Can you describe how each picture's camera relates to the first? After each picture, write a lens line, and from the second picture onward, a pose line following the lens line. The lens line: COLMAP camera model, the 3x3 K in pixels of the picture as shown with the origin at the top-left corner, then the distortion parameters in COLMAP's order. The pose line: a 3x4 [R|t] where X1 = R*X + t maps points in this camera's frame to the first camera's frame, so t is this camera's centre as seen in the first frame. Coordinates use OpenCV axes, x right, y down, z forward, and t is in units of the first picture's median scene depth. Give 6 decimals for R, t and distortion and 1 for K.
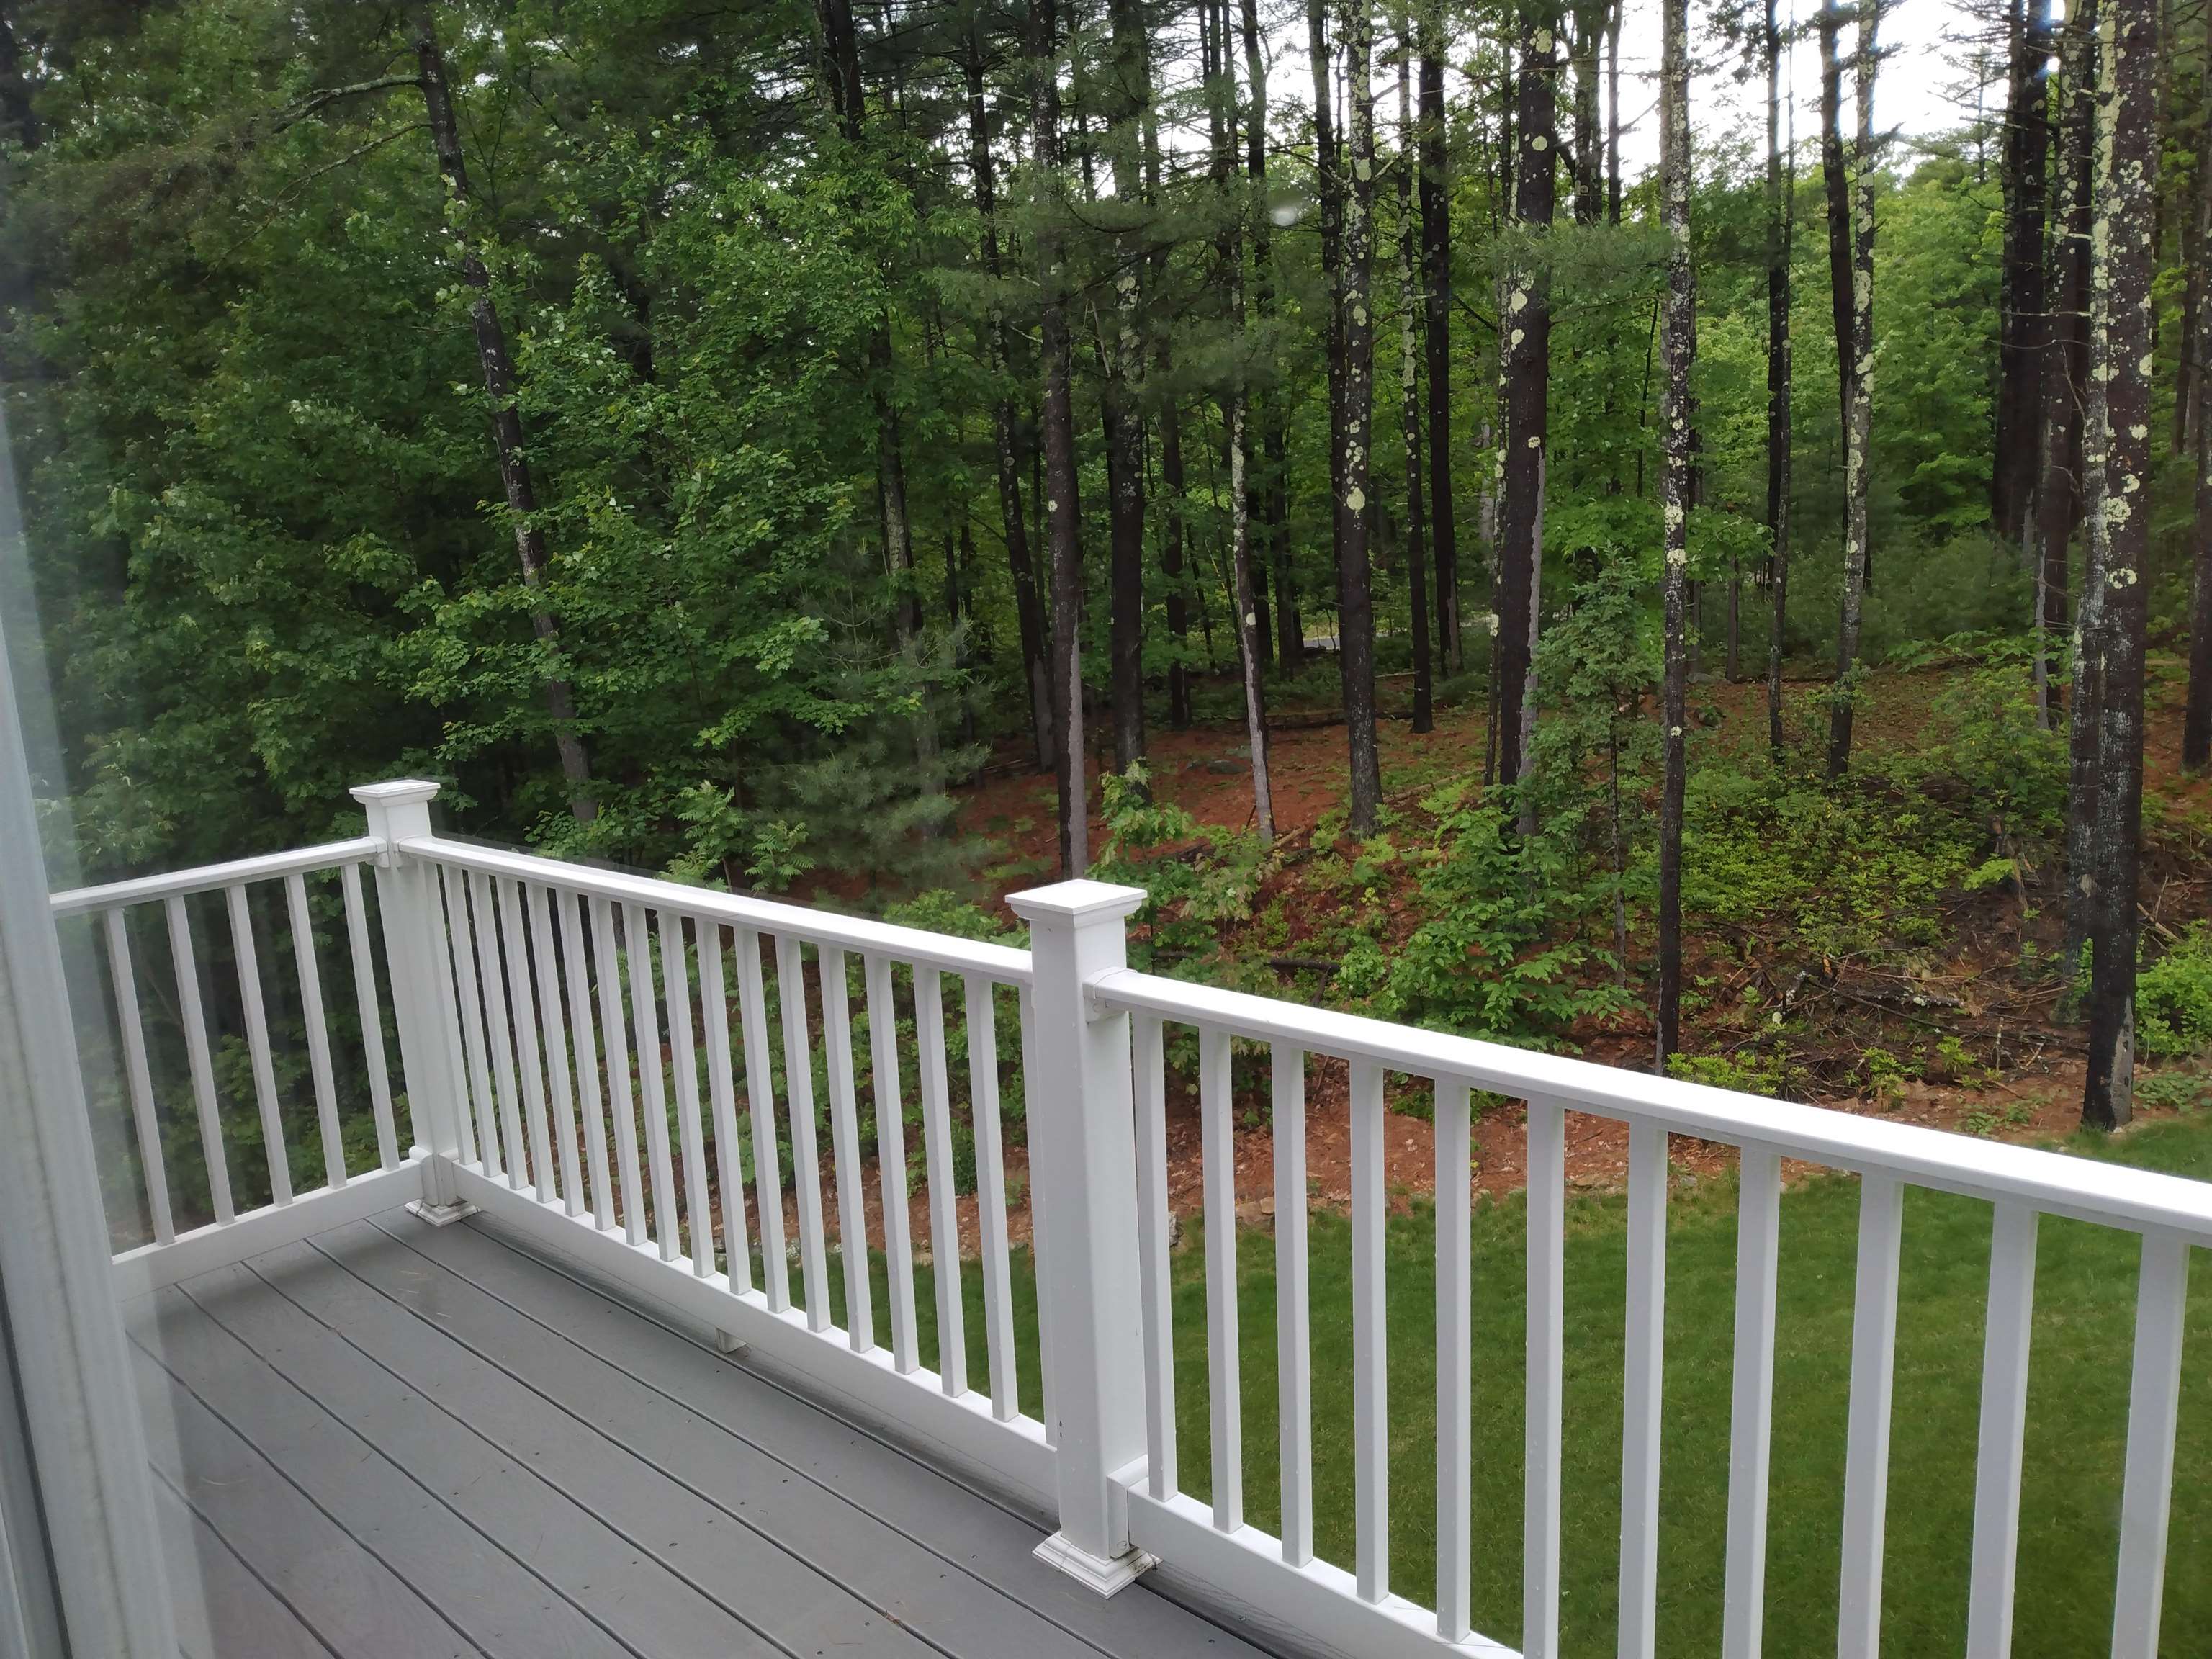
lens RADIAL K [[1698.9, 0, 1107.2], [0, 1698.9, 841.1], [0, 0, 1]] dist [0.123989, -0.264126]
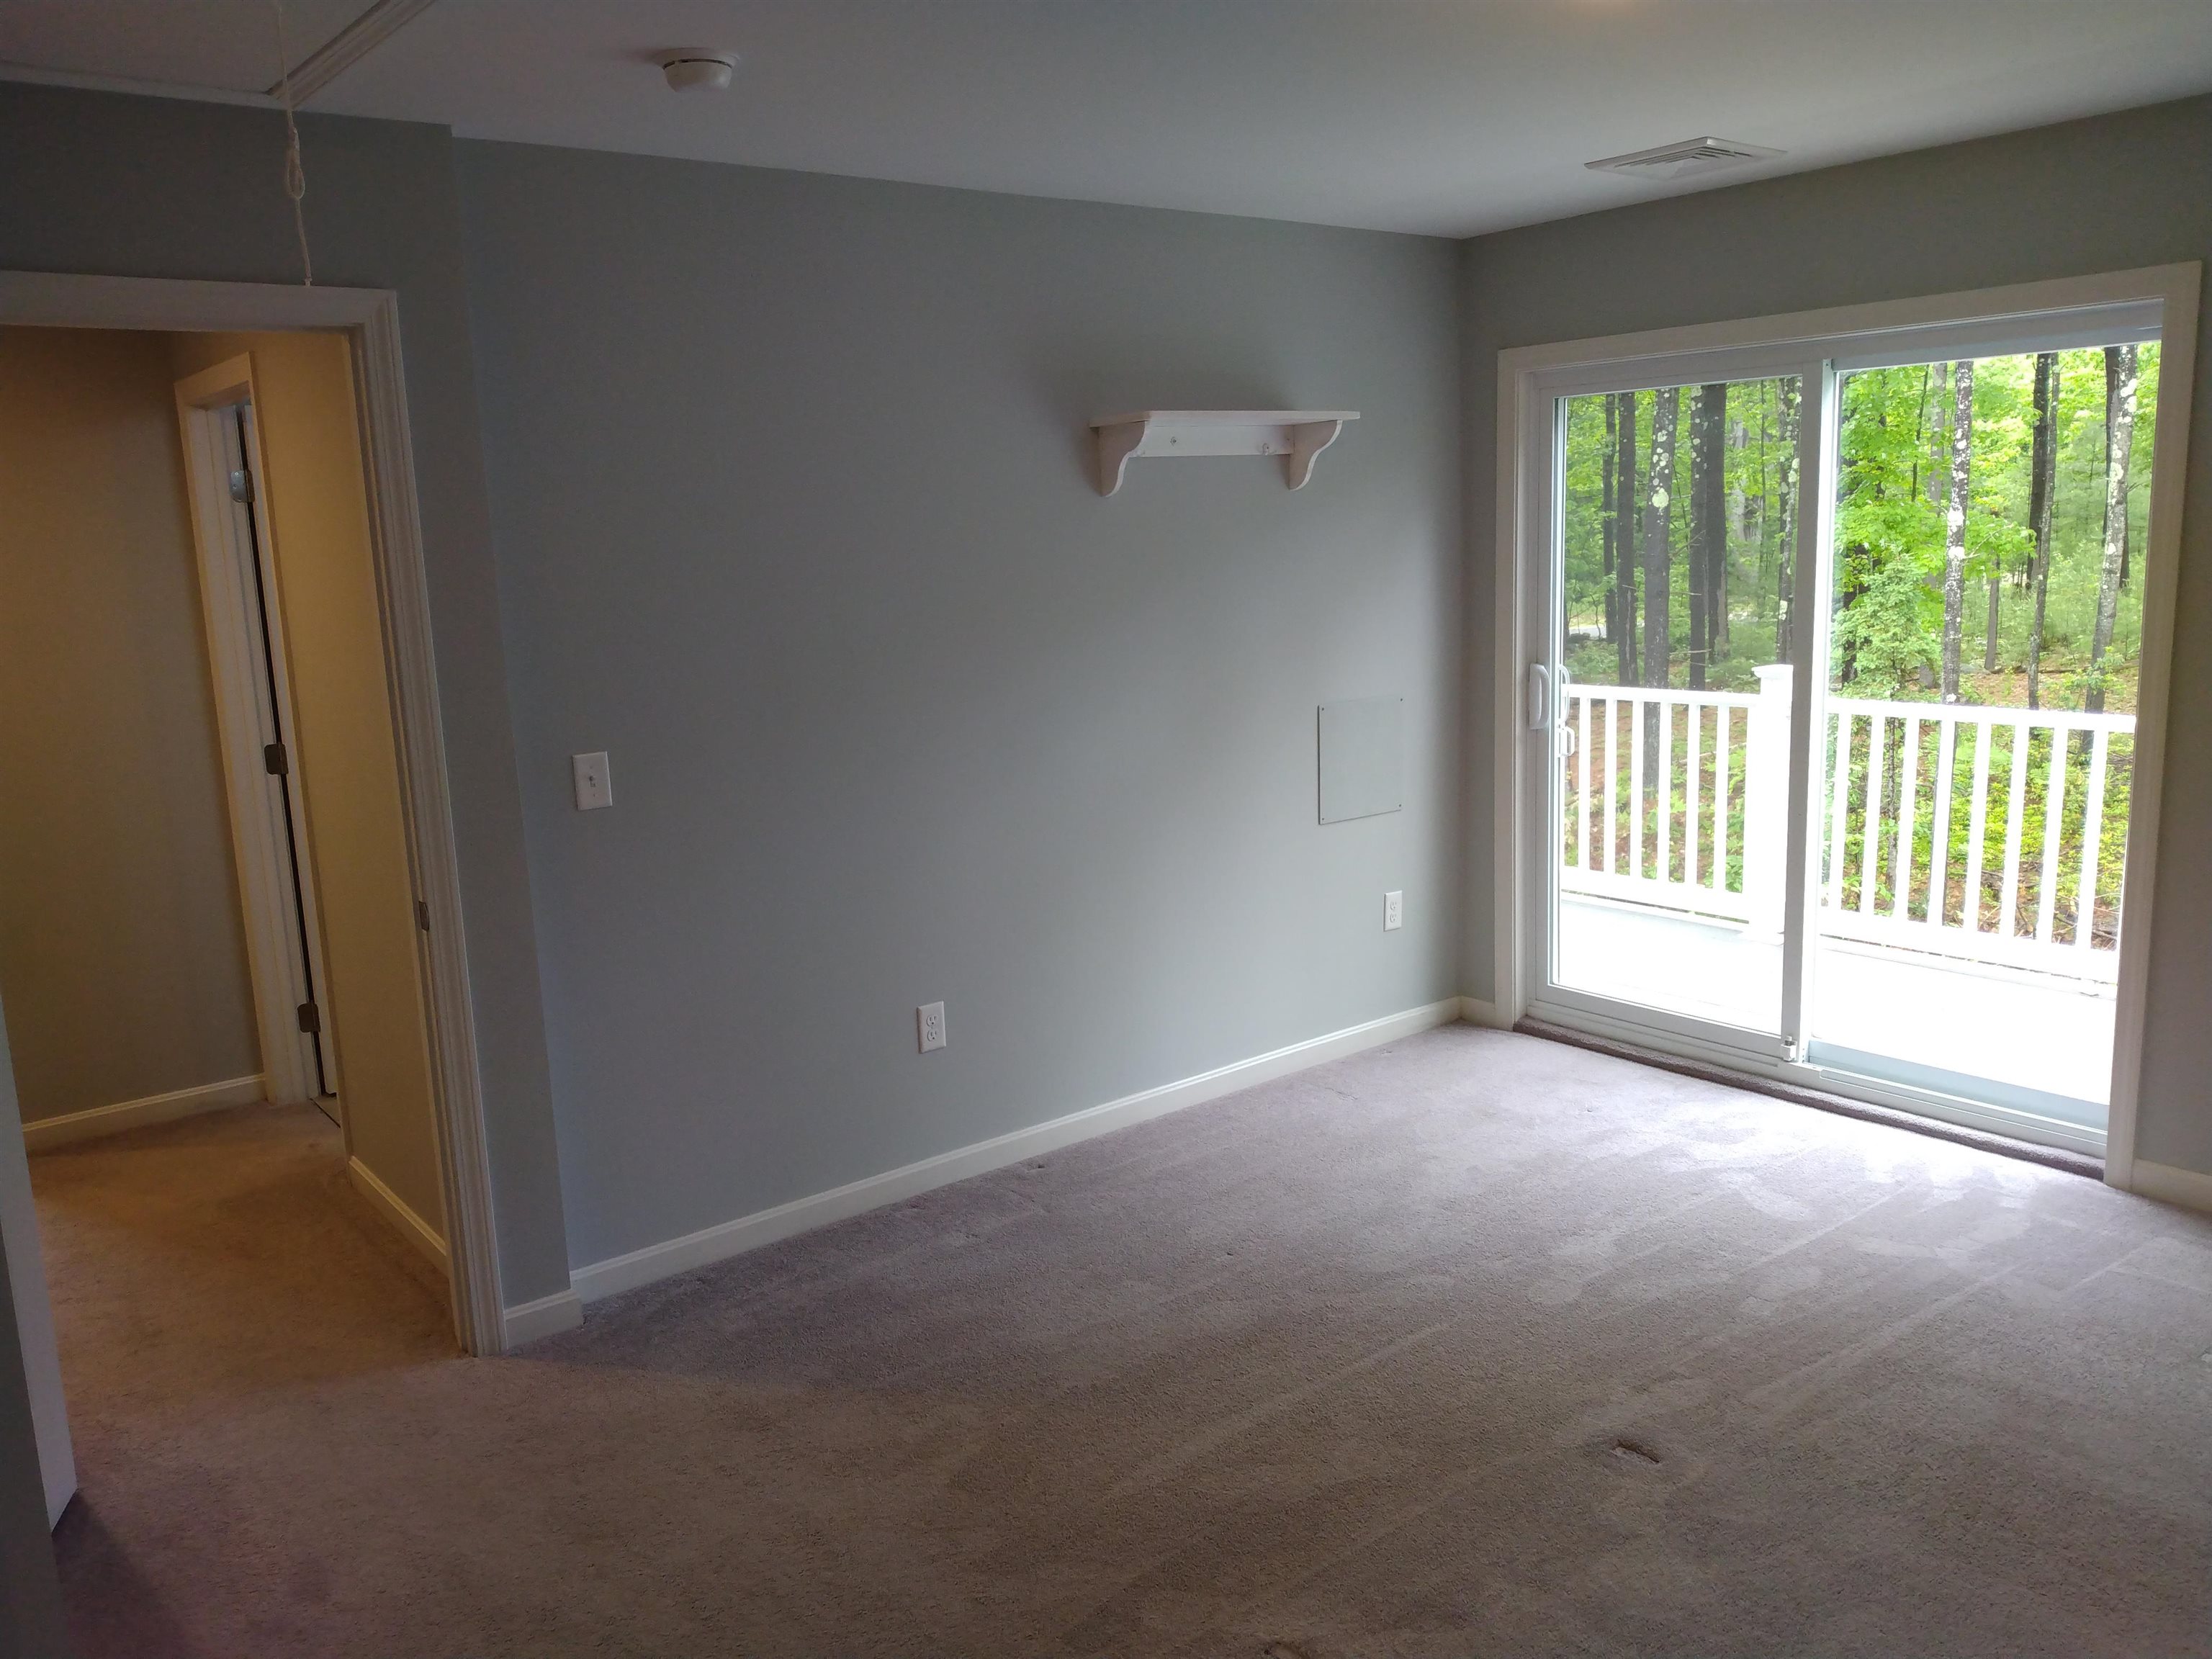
lens RADIAL K [[1703.2, 0, 1159.5], [0, 1703.2, 828.8], [0, 0, 1]] dist [-0.001495, 0.042305]
pose [[0.994811, 0.035358, -0.095398, -0.076684], [-0.035303, 0.999374, 0.002263, 0.033052], [0.095419, 0.001116, 0.995437, -0.181315]]
